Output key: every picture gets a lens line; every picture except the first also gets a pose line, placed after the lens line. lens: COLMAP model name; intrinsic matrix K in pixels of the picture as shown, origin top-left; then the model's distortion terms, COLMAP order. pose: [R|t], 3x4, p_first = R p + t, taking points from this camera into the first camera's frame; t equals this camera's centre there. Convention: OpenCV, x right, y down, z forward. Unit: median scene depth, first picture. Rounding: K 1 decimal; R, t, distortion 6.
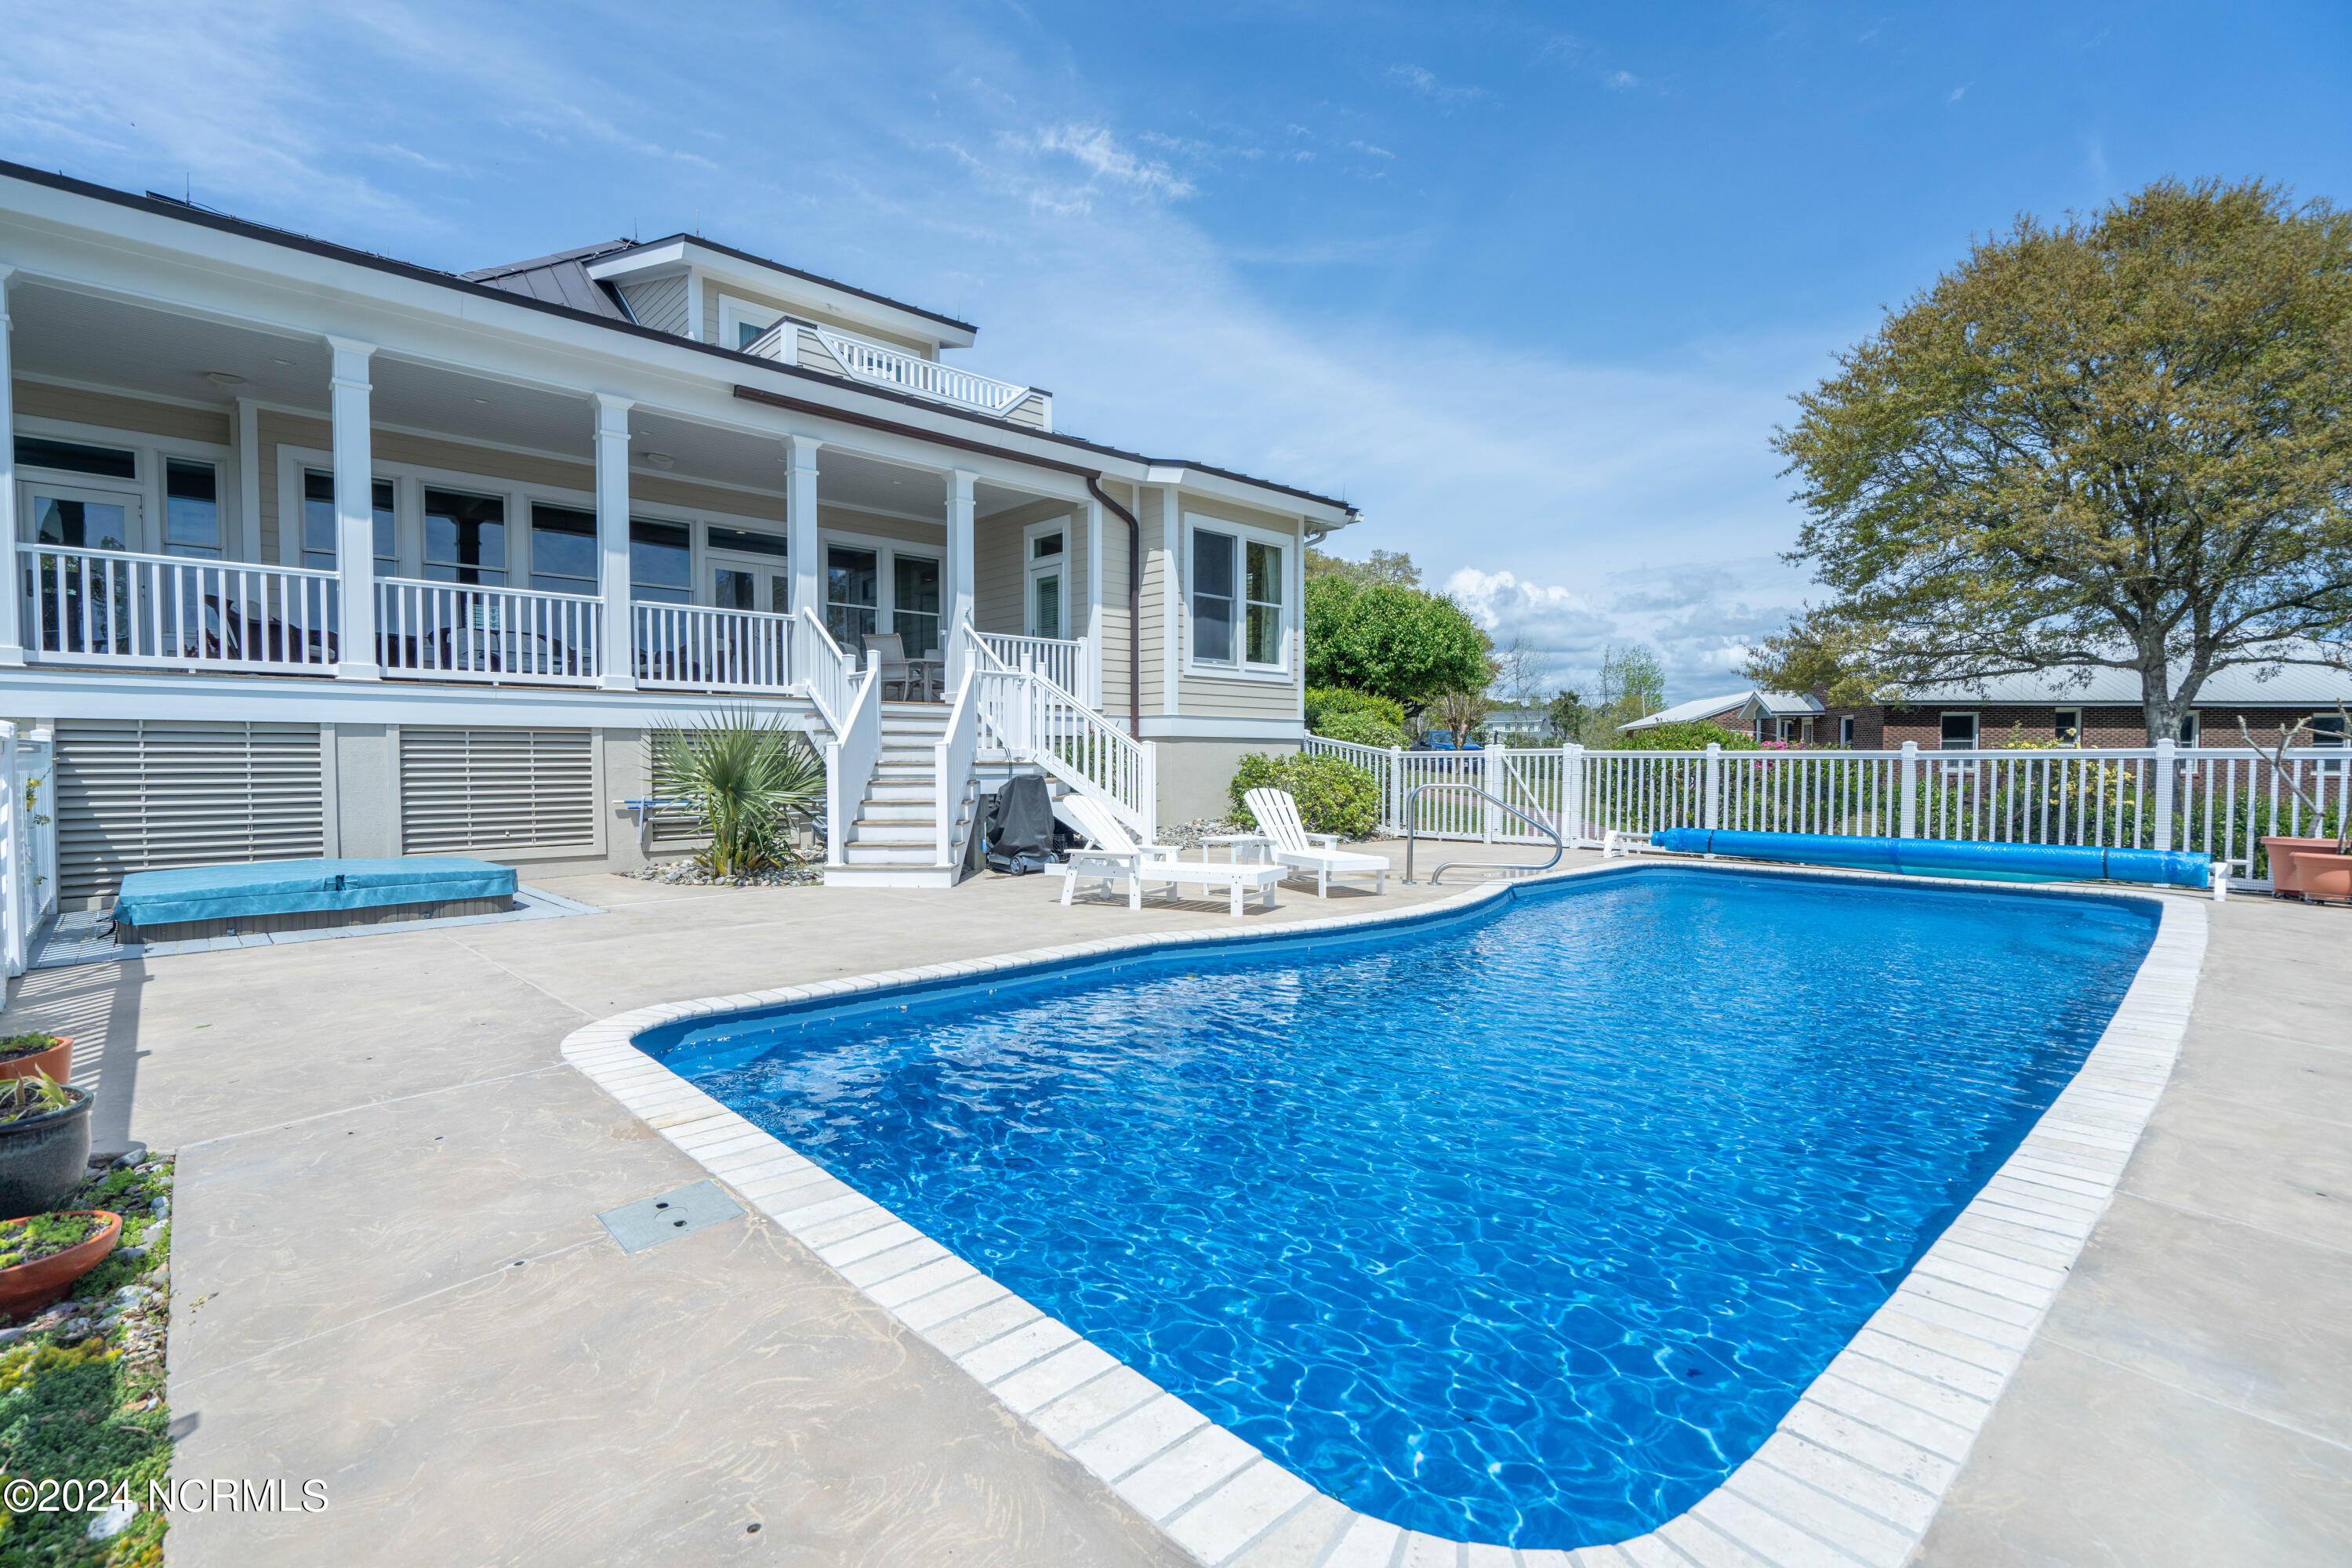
lens RADIAL K [[1070.5, 0, 1185.8], [0, 1070.5, 789.0], [0, 0, 1]] dist [0.004651, 0.002777]
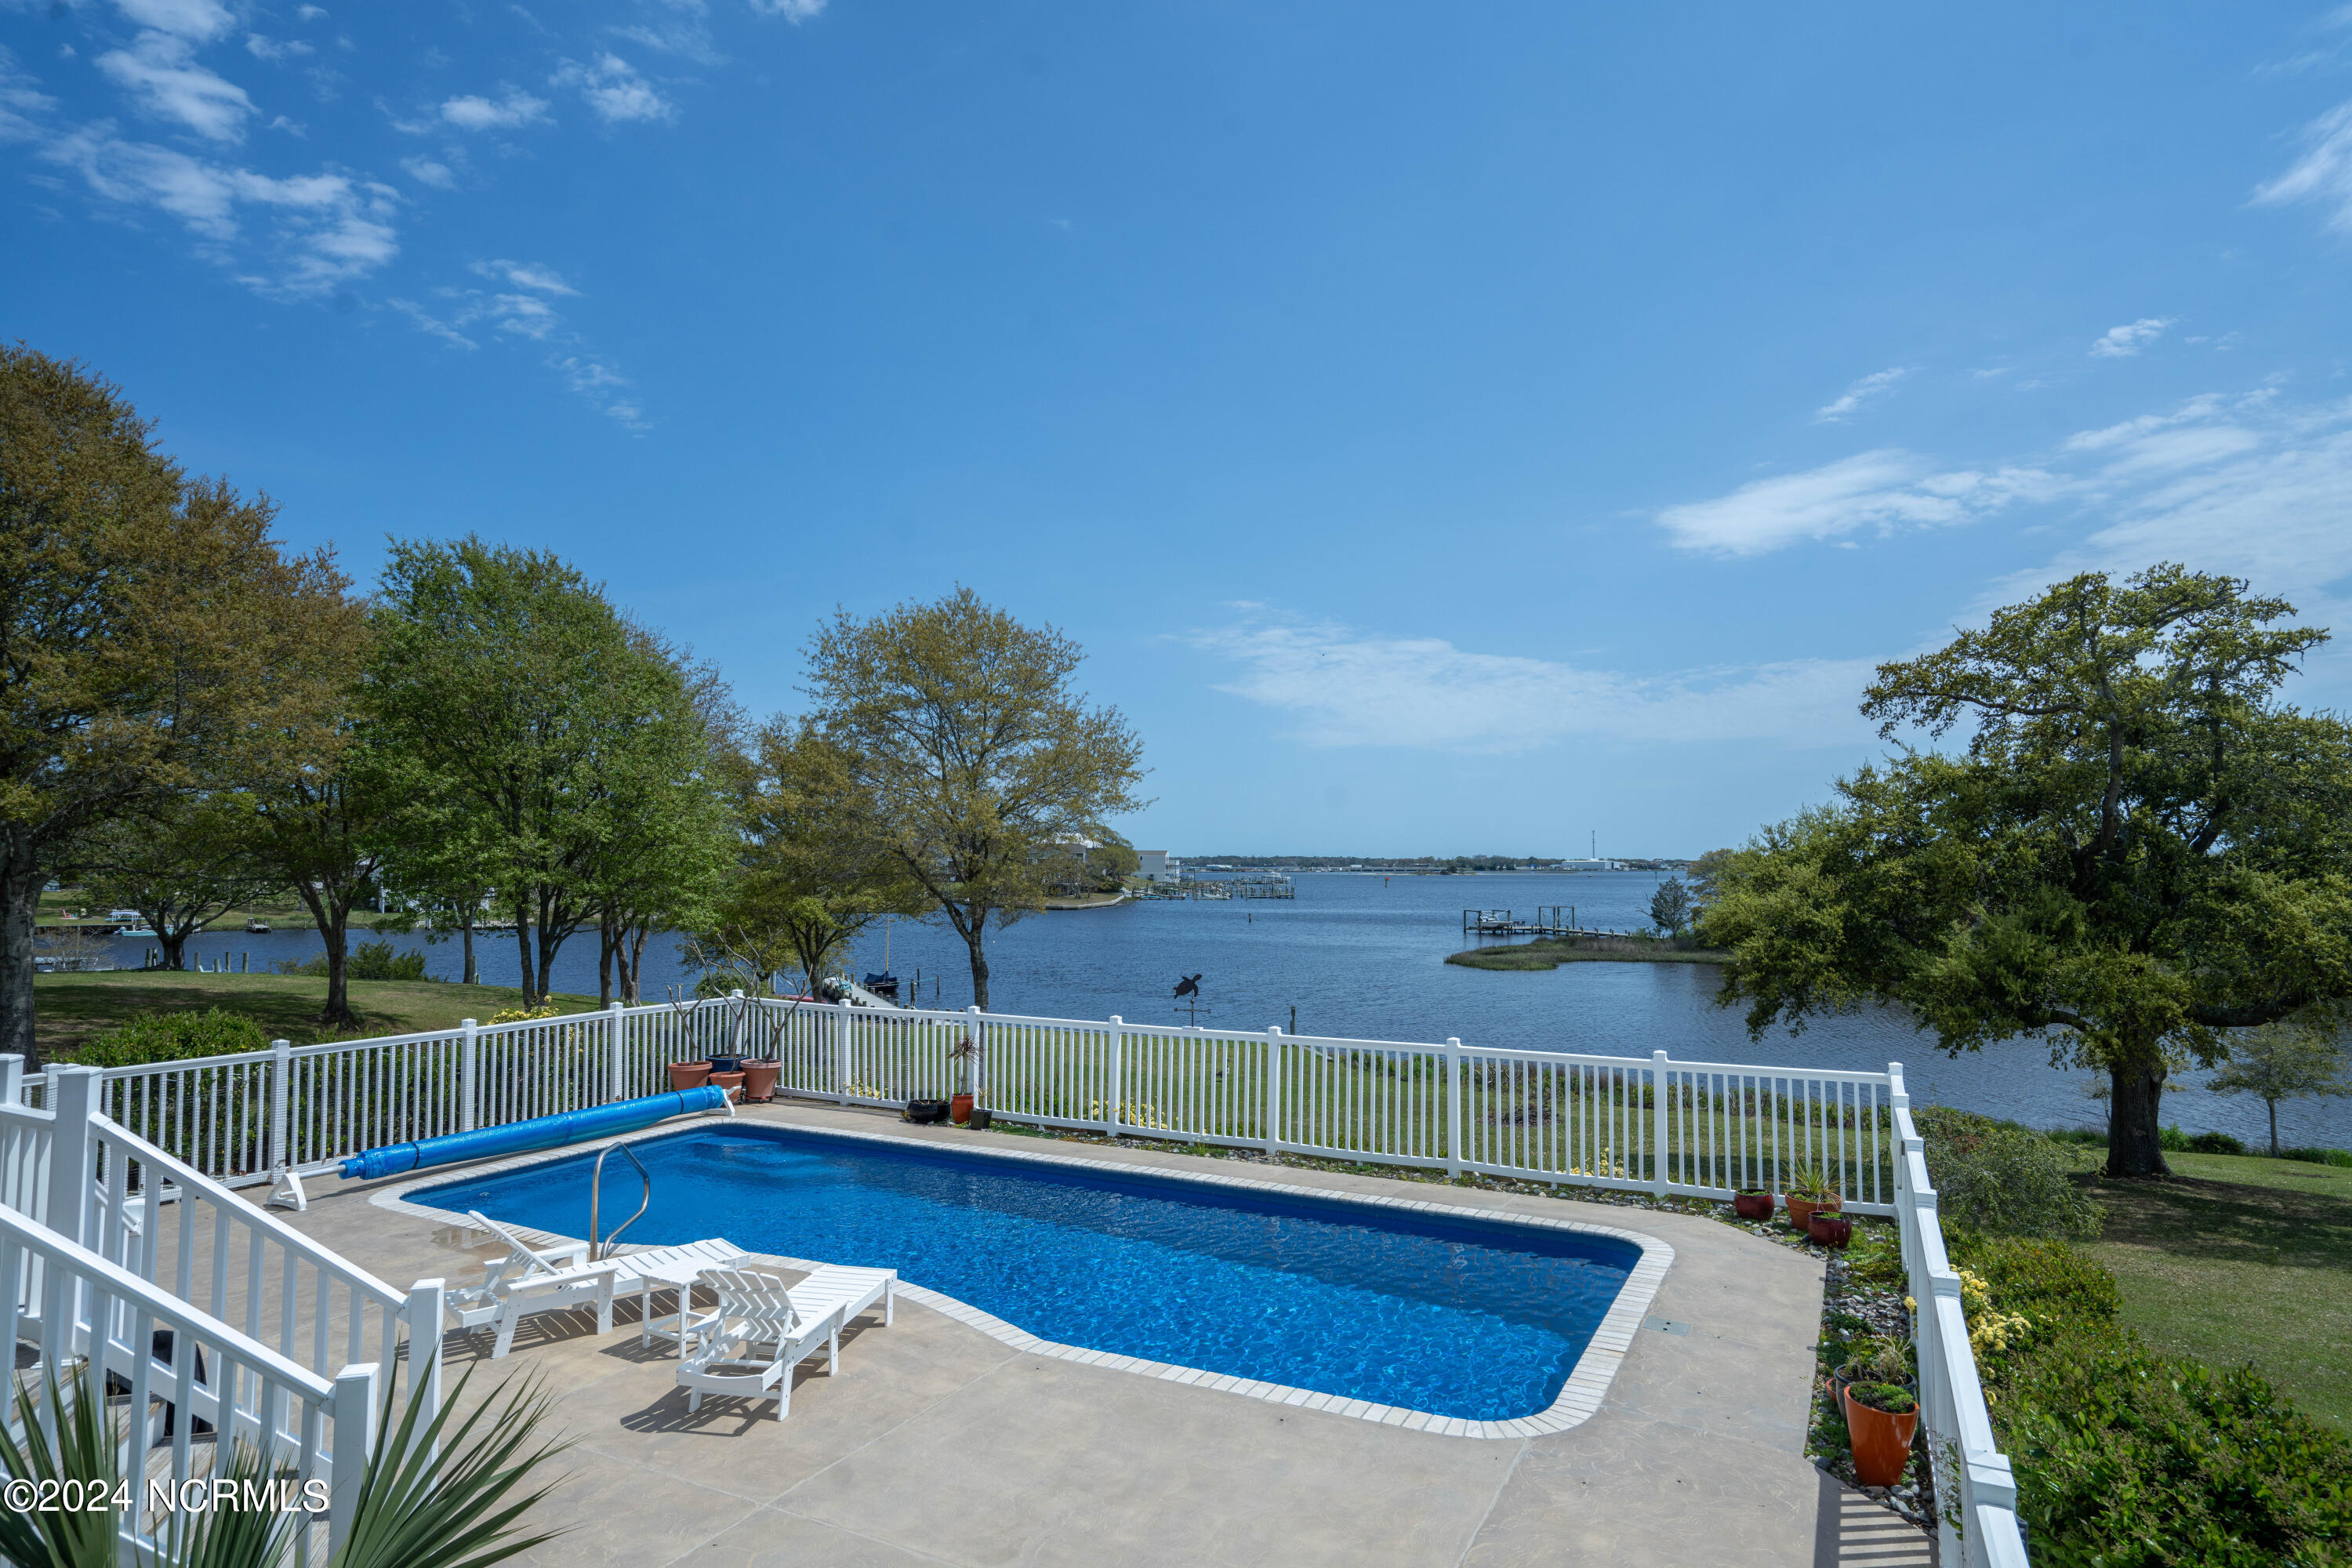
lens RADIAL K [[1413.3, 0, 1166.2], [0, 1413.3, 817.6], [0, 0, 1]] dist [-0.002580, 0.003226]
pose [[-0.338388, 0.018575, 0.940823, -0.645900], [0.021191, 0.999702, -0.012116, -0.160590], [-0.940768, 0.015837, -0.338681, 0.638762]]
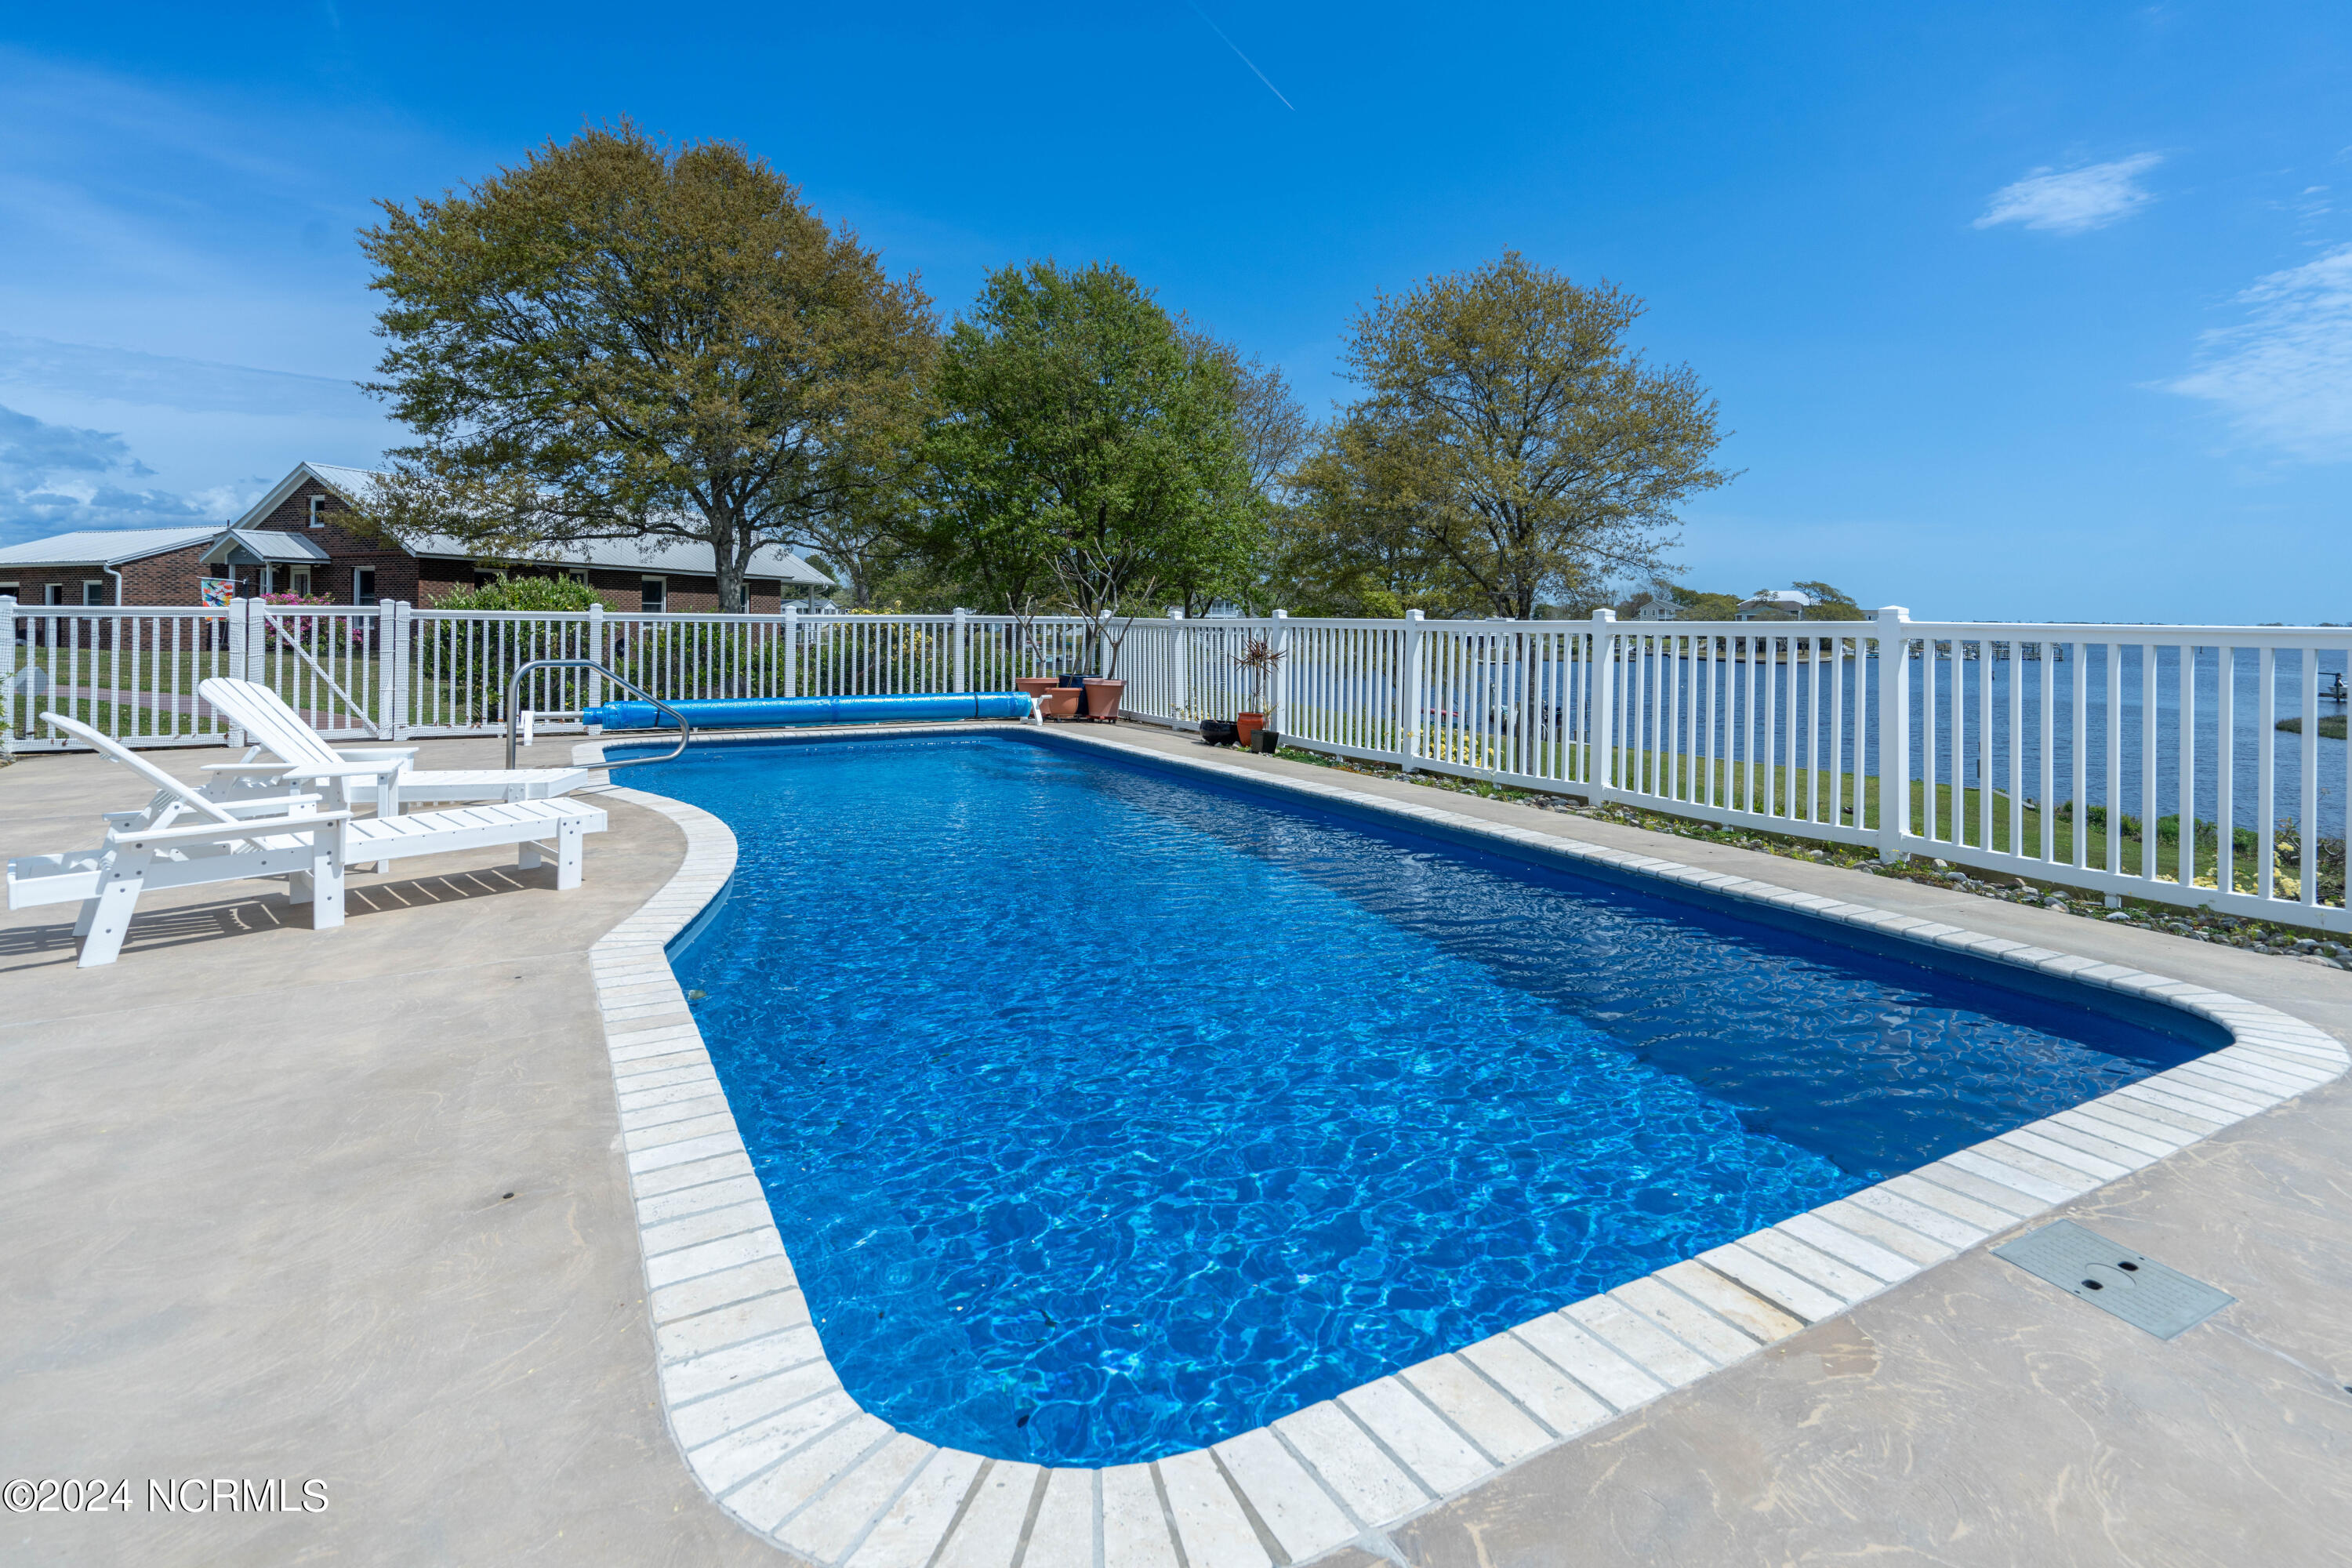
lens RADIAL K [[1150.6, 0, 1184.5], [0, 1150.6, 636.3], [0, 0, 1]] dist [0.002126, 0.001720]
pose [[0.233107, -0.009793, 0.972402, -0.269191], [0.018503, 0.999813, 0.005634, -0.010804], [-0.972275, 0.016679, 0.233245, 0.275911]]
